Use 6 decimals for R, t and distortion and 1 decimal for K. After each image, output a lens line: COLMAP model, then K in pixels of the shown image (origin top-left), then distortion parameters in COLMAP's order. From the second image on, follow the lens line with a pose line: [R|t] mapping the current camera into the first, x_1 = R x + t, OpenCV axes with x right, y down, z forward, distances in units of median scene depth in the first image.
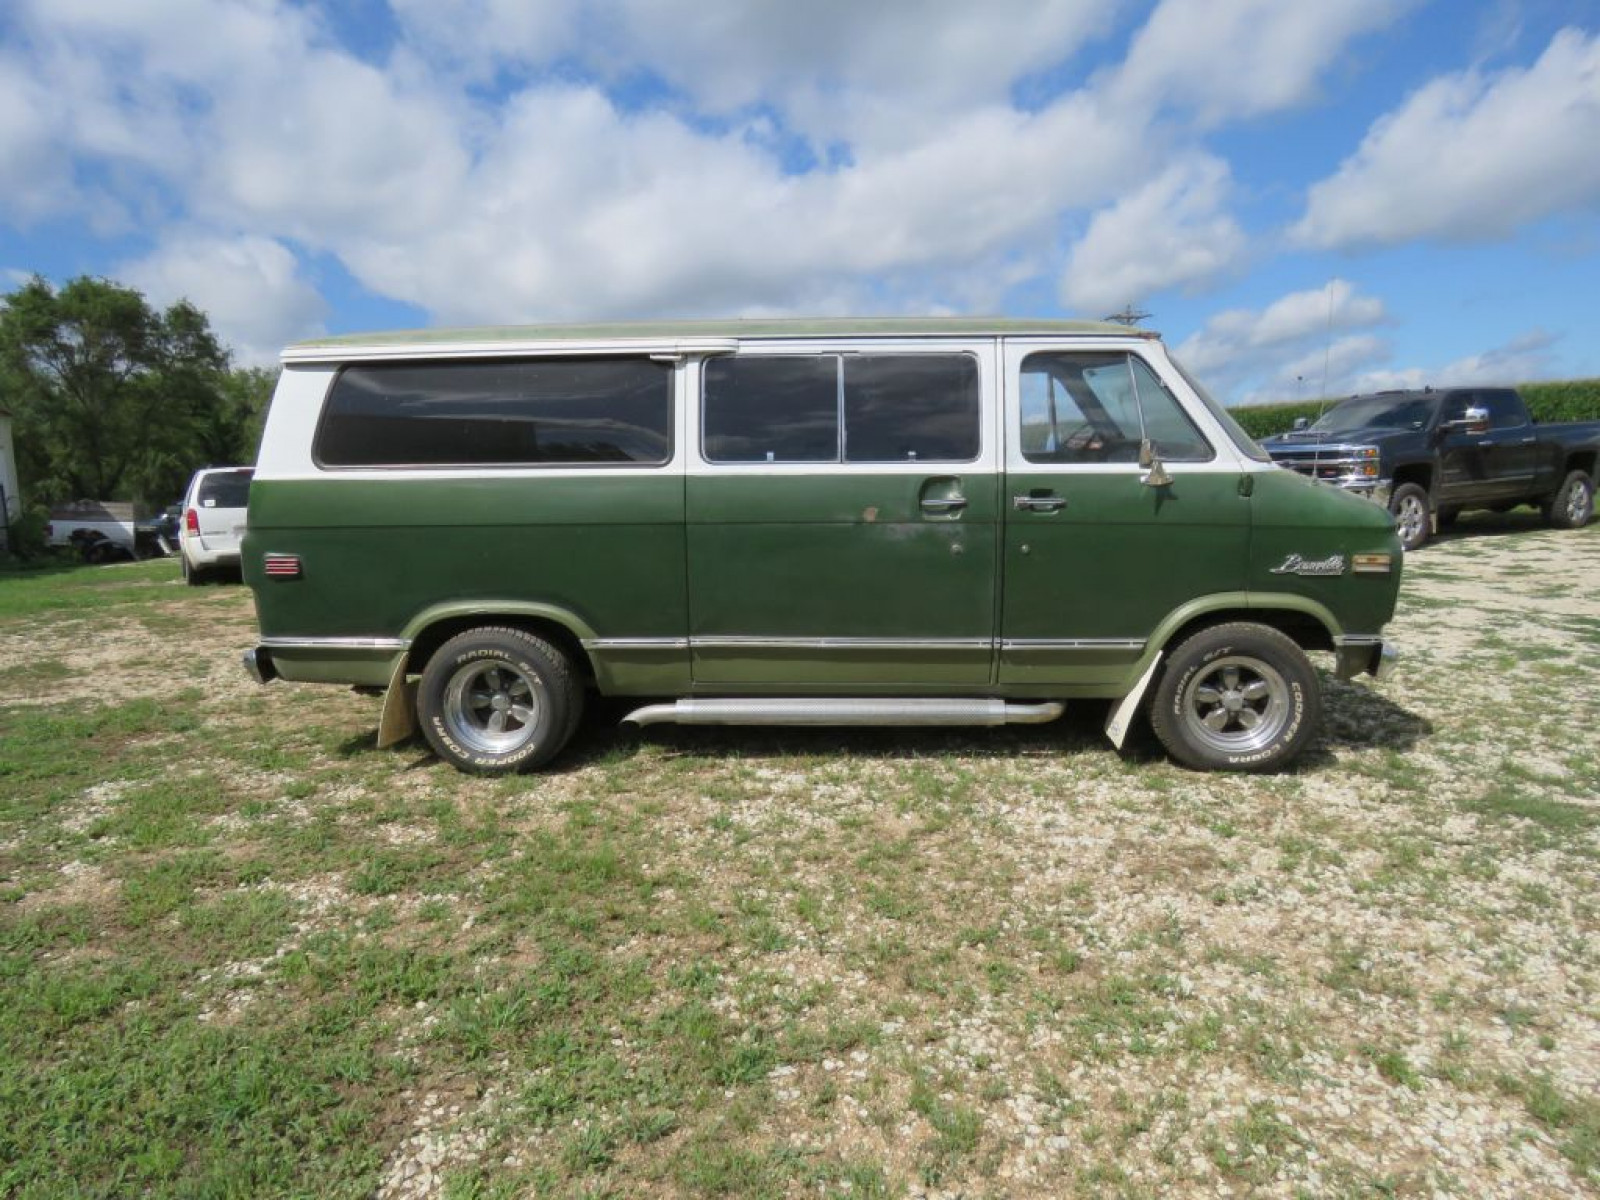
lens RADIAL K [[1019.9, 0, 804.6], [0, 1019.9, 585.3], [0, 0, 1]] dist [0.014685, -0.011580]
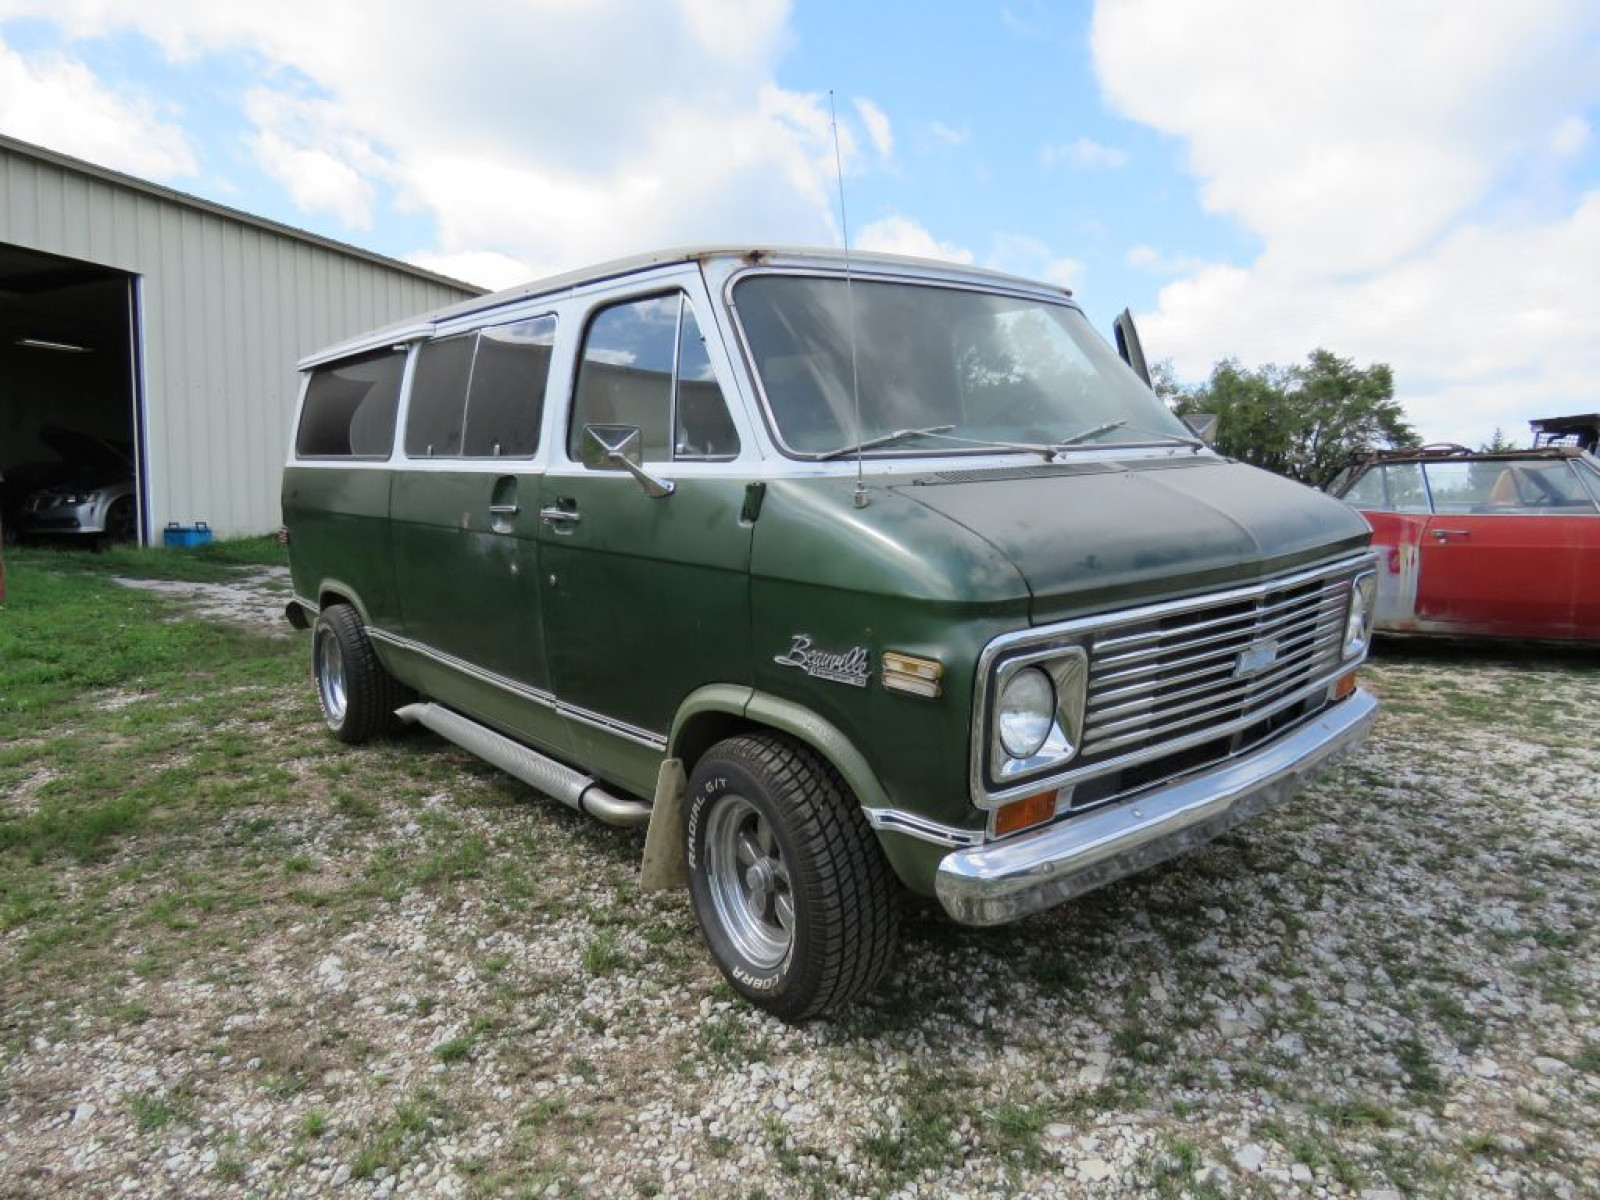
lens RADIAL K [[1019.9, 0, 792.7], [0, 1019.9, 596.1], [0, 0, 1]] dist [0.014685, -0.011580]
pose [[0.675072, 0.103685, -0.730429, 0.849725], [-0.091005, 0.994217, 0.057022, -0.078708], [0.732117, 0.027979, 0.680604, 0.620870]]
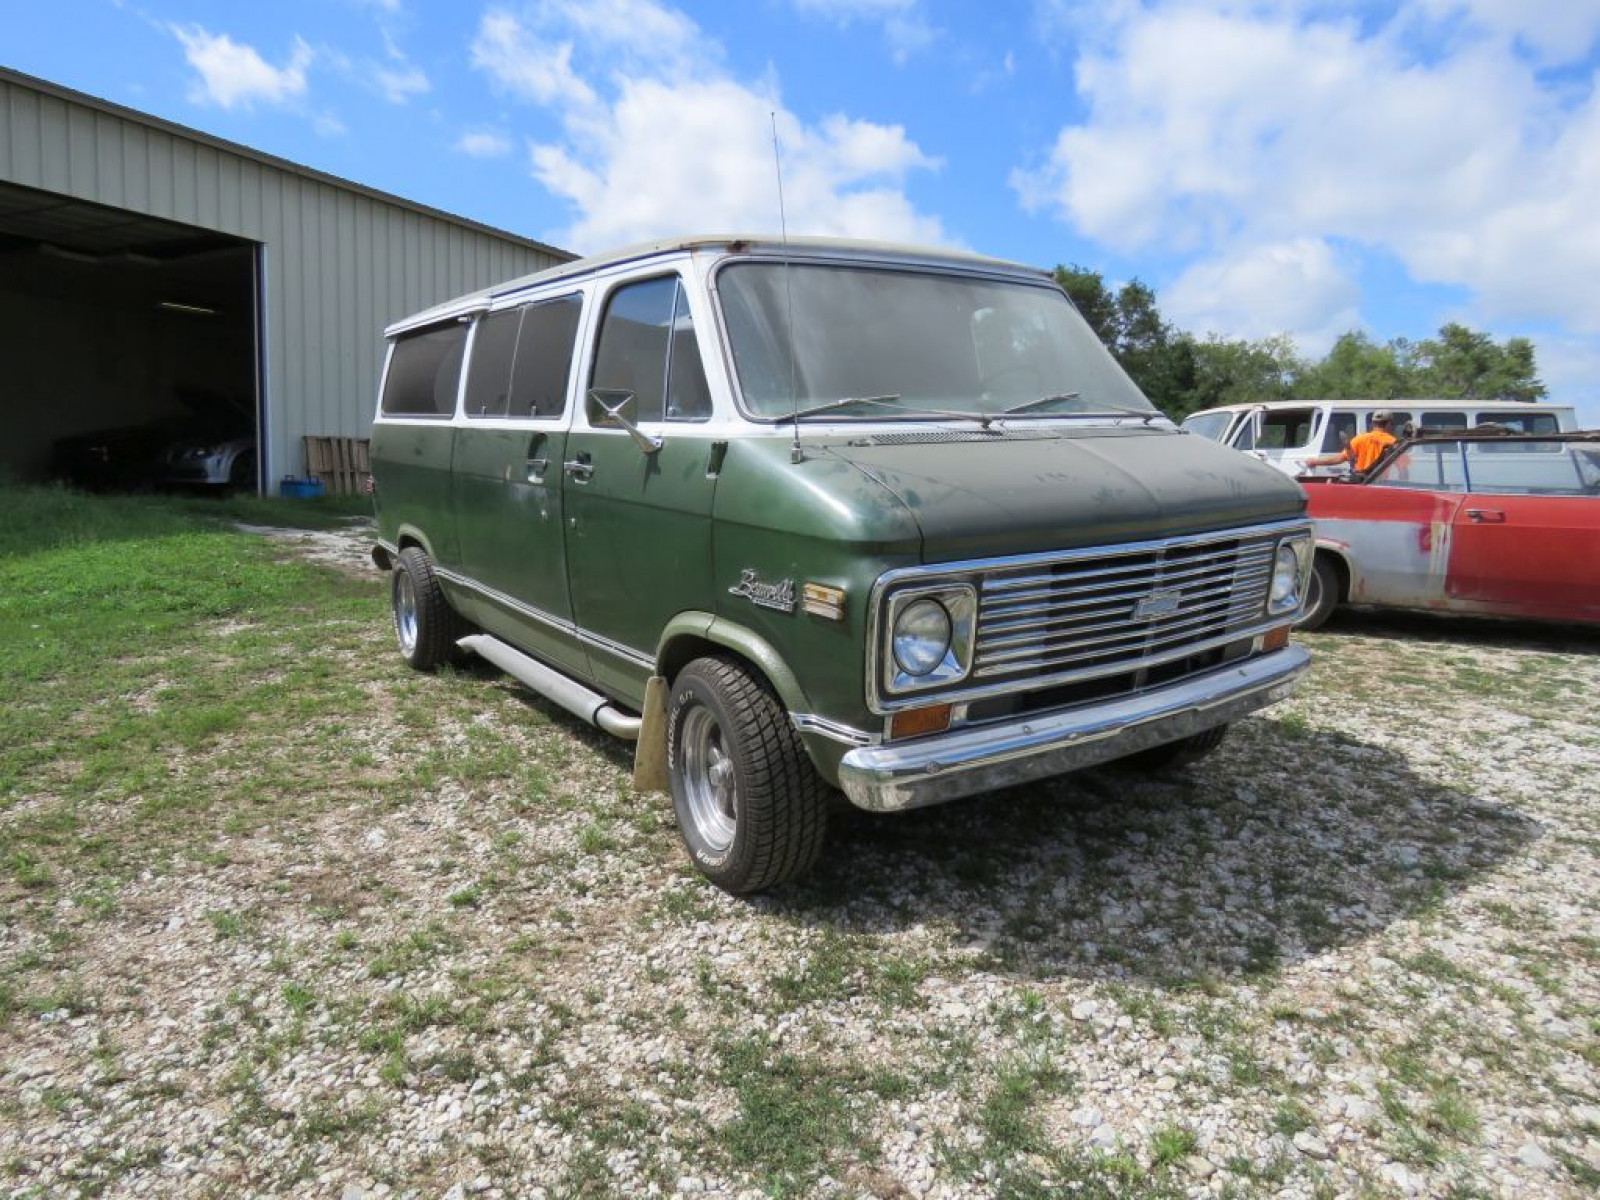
lens RADIAL K [[1019.9, 0, 799.4], [0, 1019.9, 592.9], [0, 0, 1]] dist [0.014685, -0.011580]
pose [[0.604940, 0.144651, -0.783022, 0.984360], [-0.117055, 0.988833, 0.092239, -0.076184], [0.787620, 0.035857, 0.615117, 0.621073]]
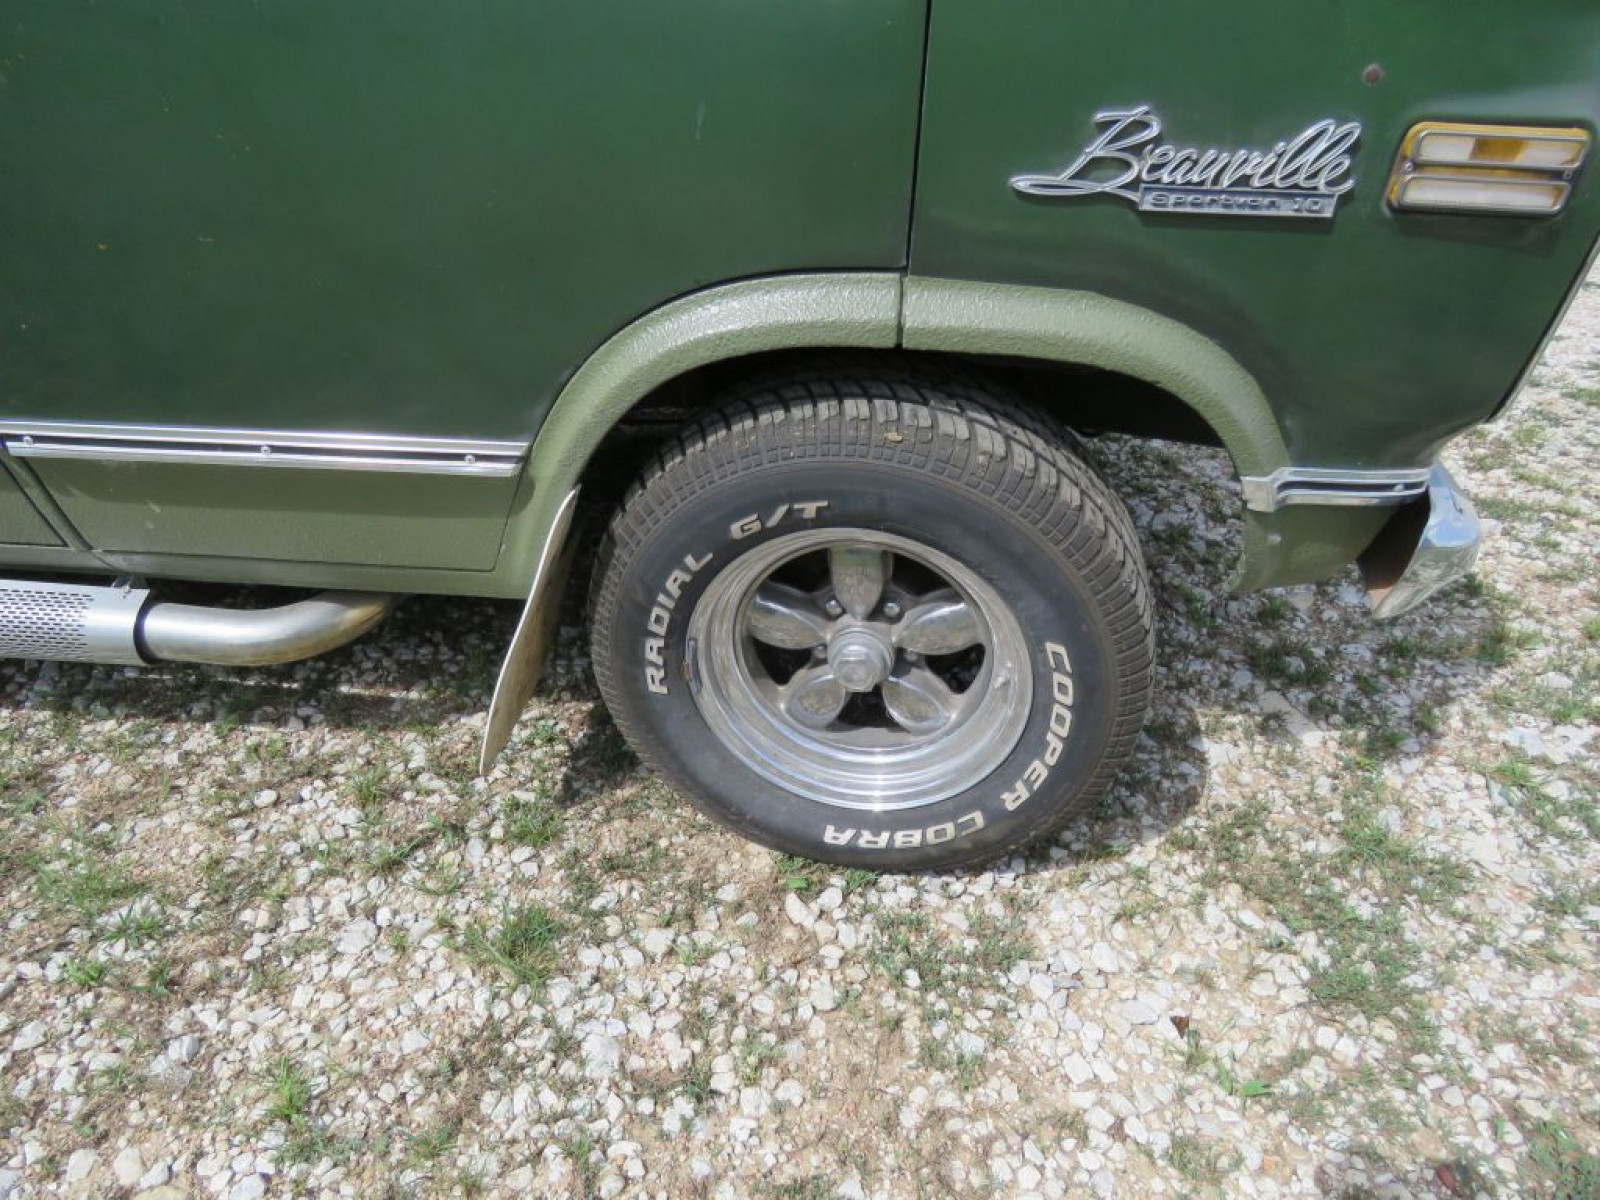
lens RADIAL K [[1019.9, 0, 793.2], [0, 1019.9, 588.0], [0, 0, 1]] dist [0.014685, -0.011580]
pose [[0.998711, 0.047681, -0.017432, 0.408476], [-0.036729, 0.915655, 0.400285, -0.020369], [0.035048, -0.399128, 0.916225, 0.748051]]
